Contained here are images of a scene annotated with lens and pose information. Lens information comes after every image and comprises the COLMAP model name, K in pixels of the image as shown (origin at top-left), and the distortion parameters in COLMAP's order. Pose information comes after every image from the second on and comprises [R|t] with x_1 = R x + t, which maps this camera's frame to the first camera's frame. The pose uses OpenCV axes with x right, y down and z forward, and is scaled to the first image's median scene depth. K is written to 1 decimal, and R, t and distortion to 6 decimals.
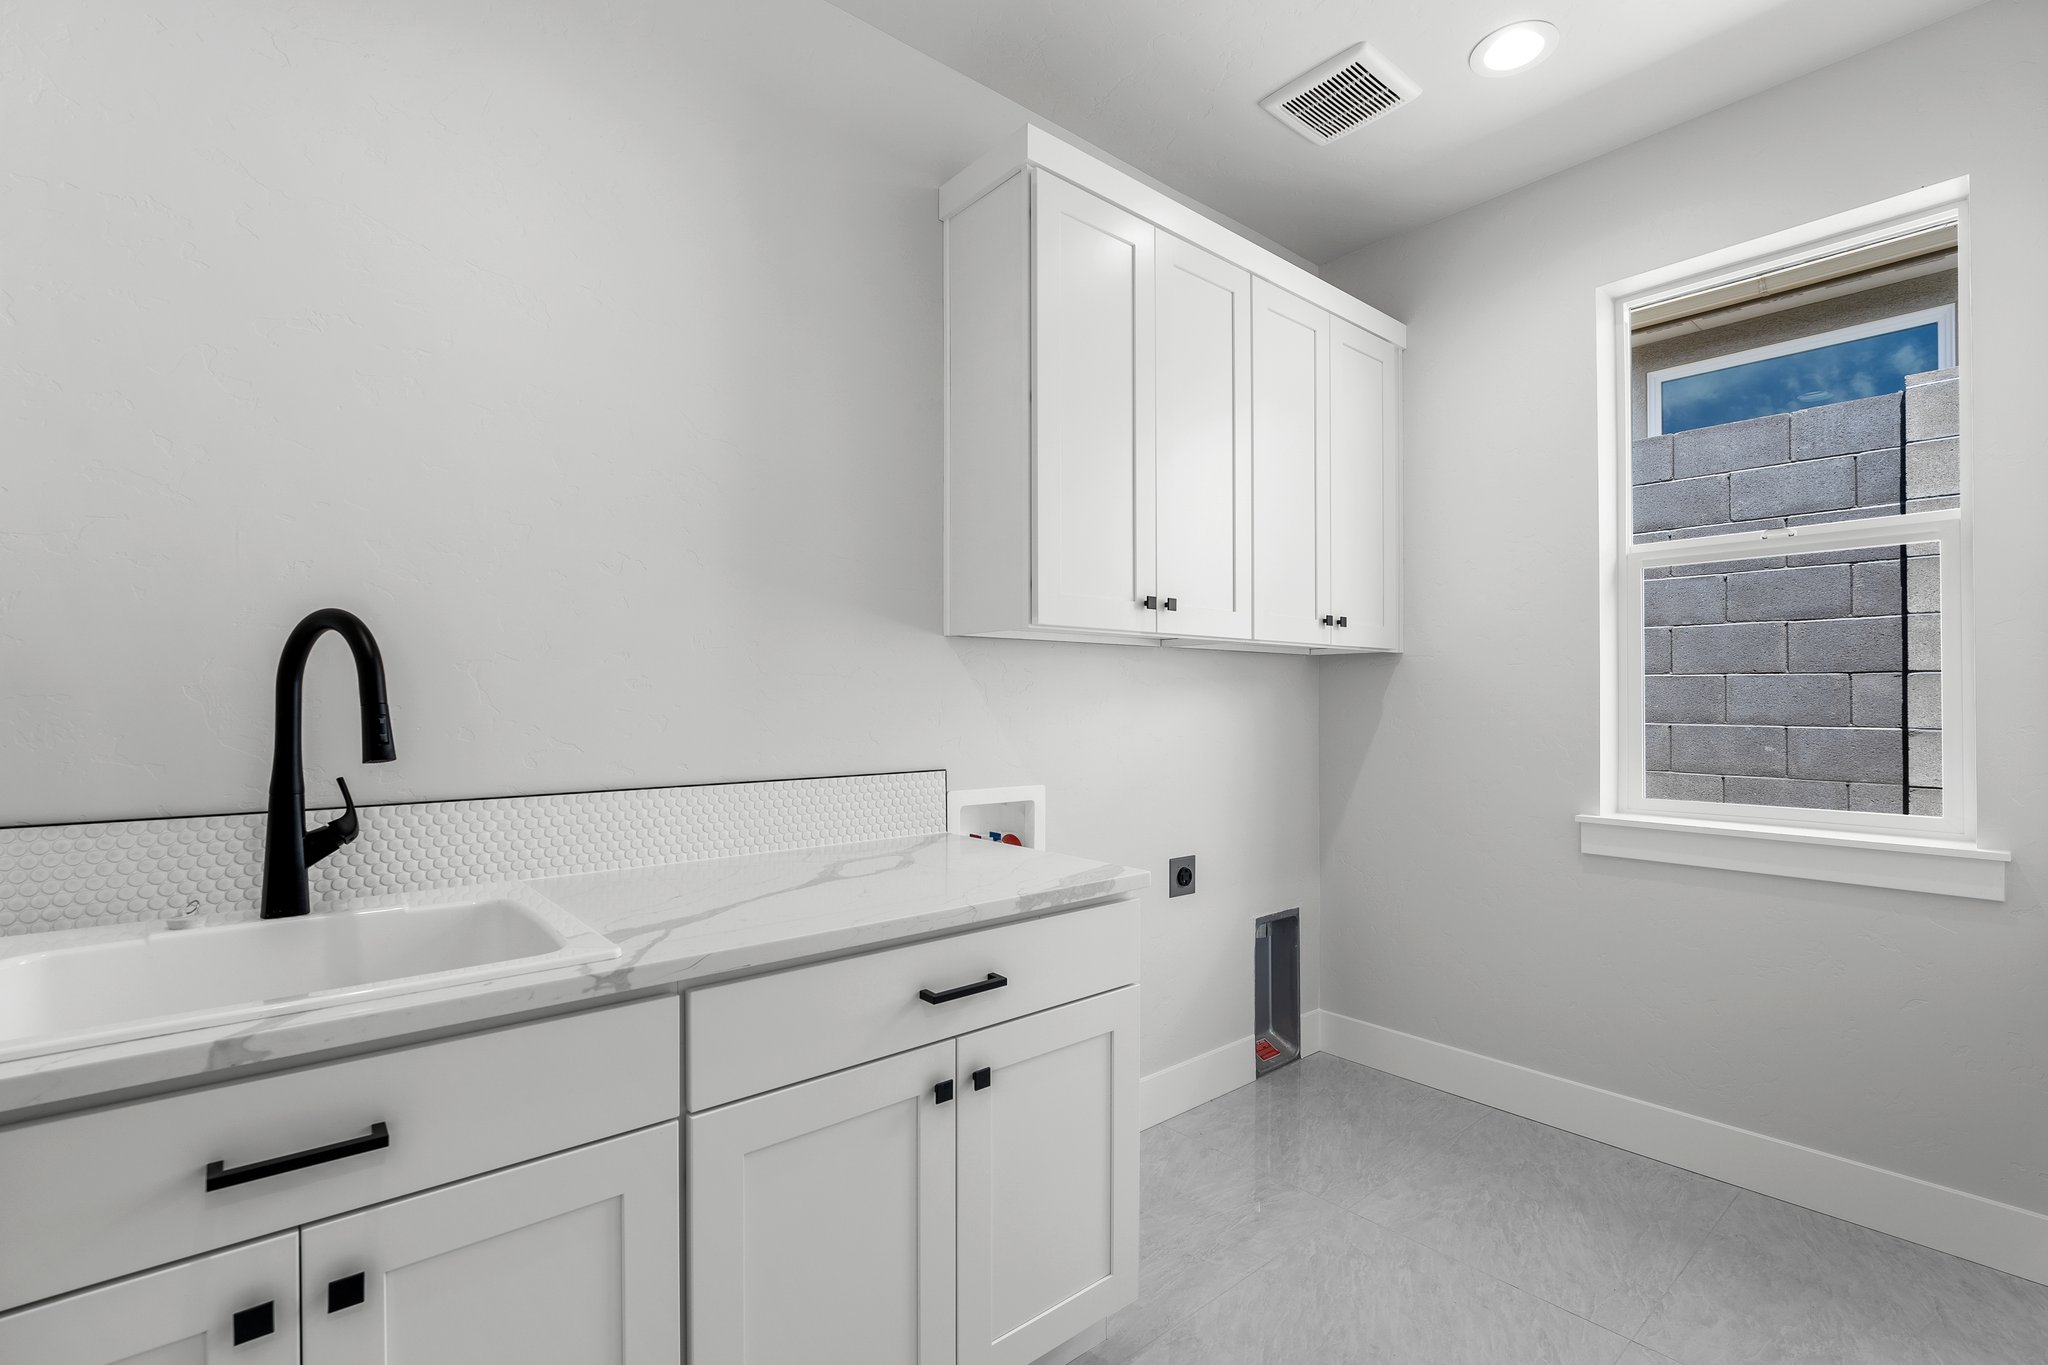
lens RADIAL K [[880.0, 0, 1019.3], [0, 880.0, 686.4], [0, 0, 1]] dist [-0.012362, -0.002543]
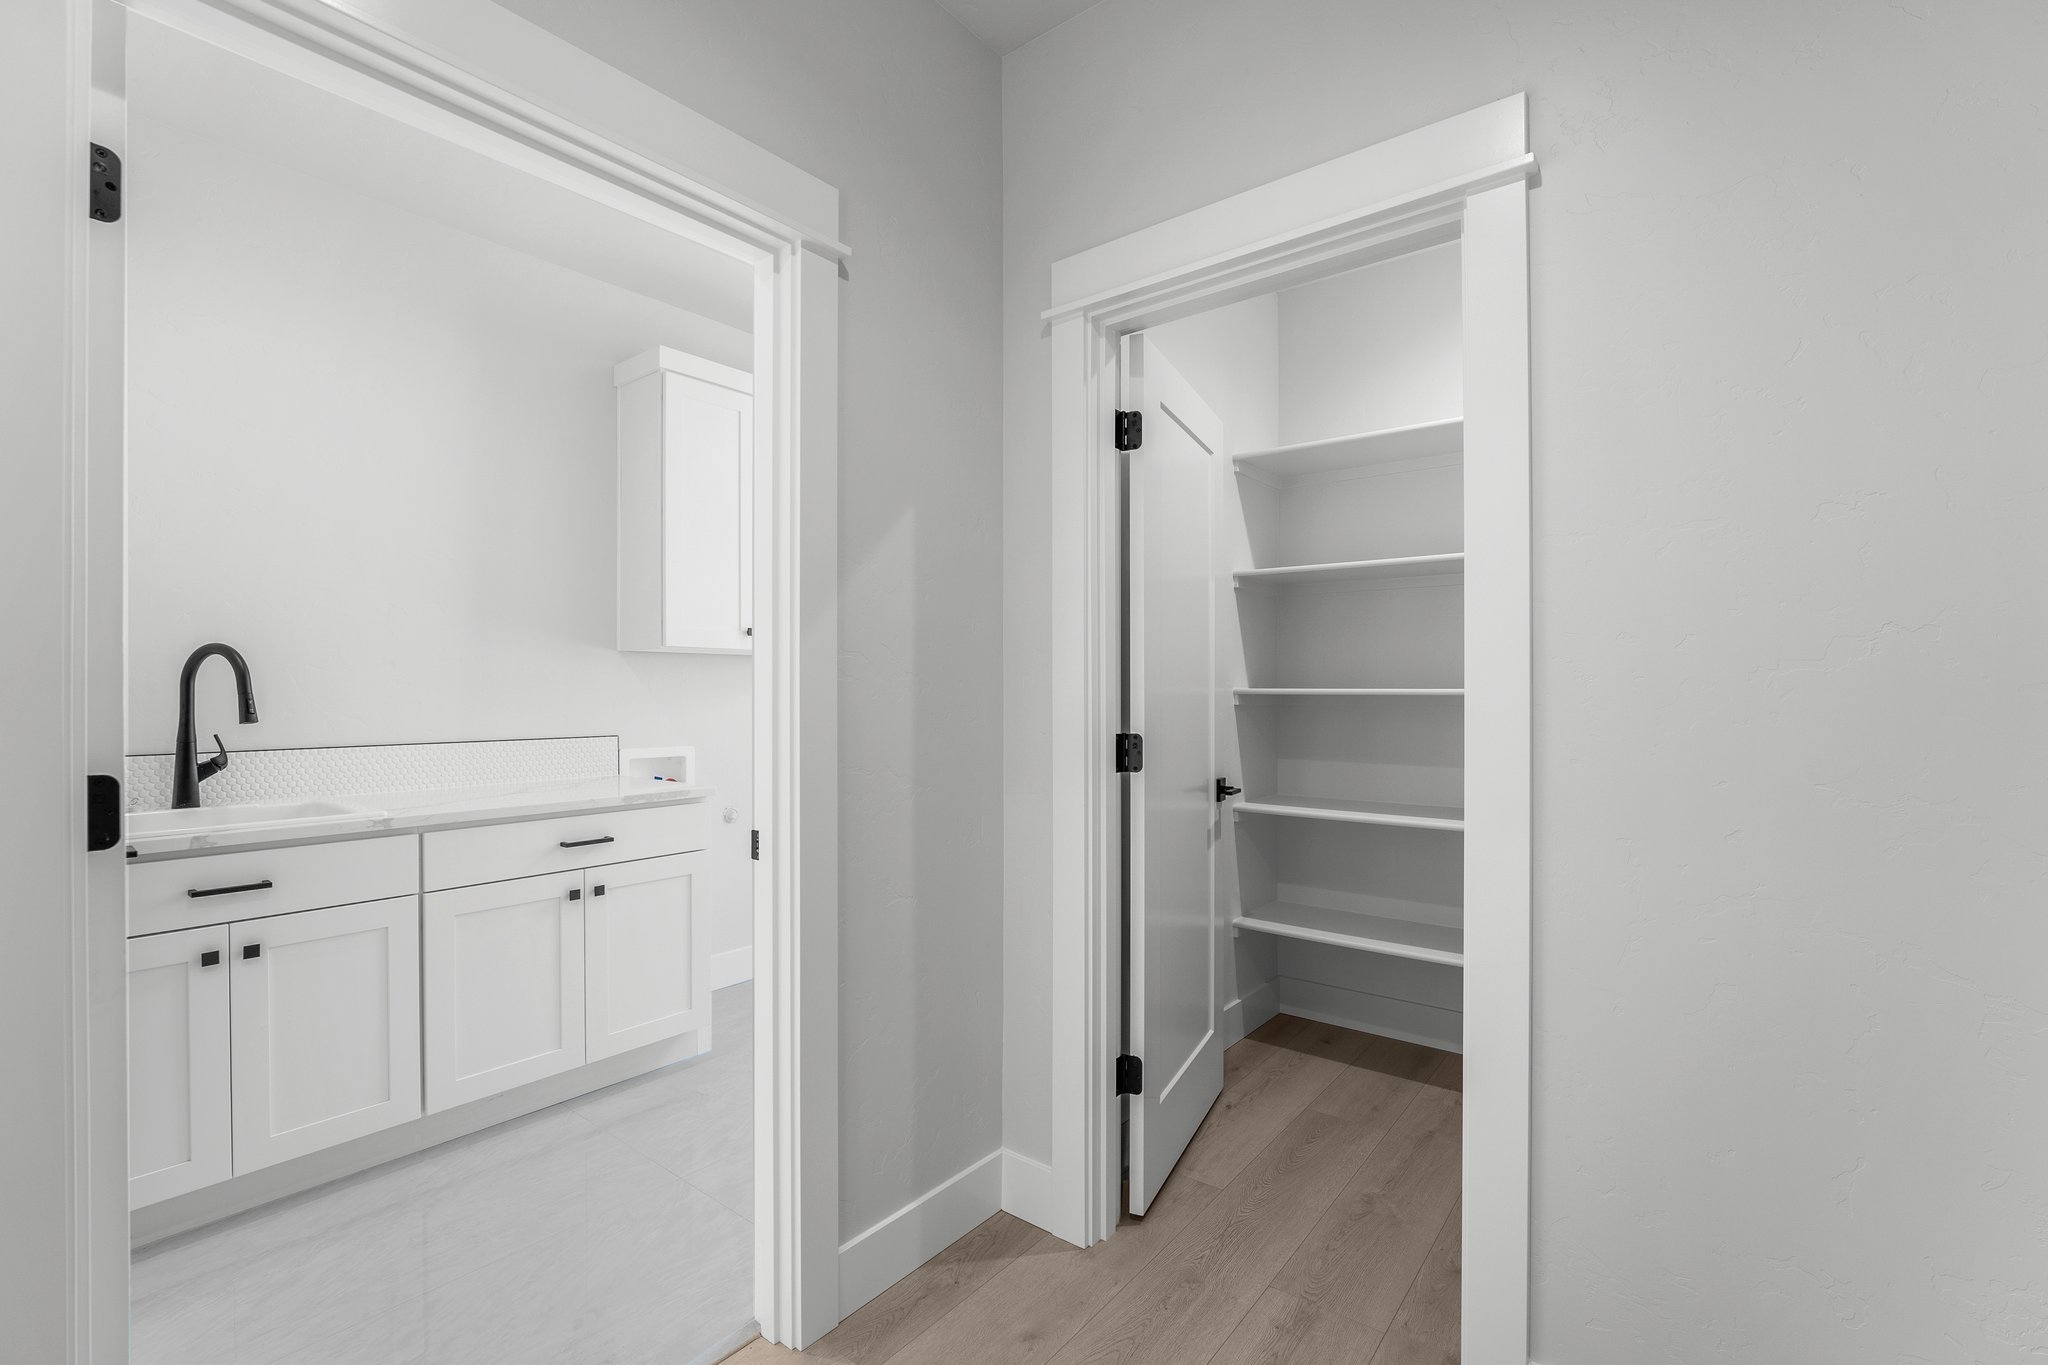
lens RADIAL K [[880.0, 0, 1026.9], [0, 880.0, 688.3], [0, 0, 1]] dist [-0.012362, -0.002543]
pose [[0.981011, 0.000207, 0.193950, 0.558040], [-0.002121, 0.999951, 0.009660, -0.012956], [-0.193939, -0.009888, 0.980964, -1.166919]]
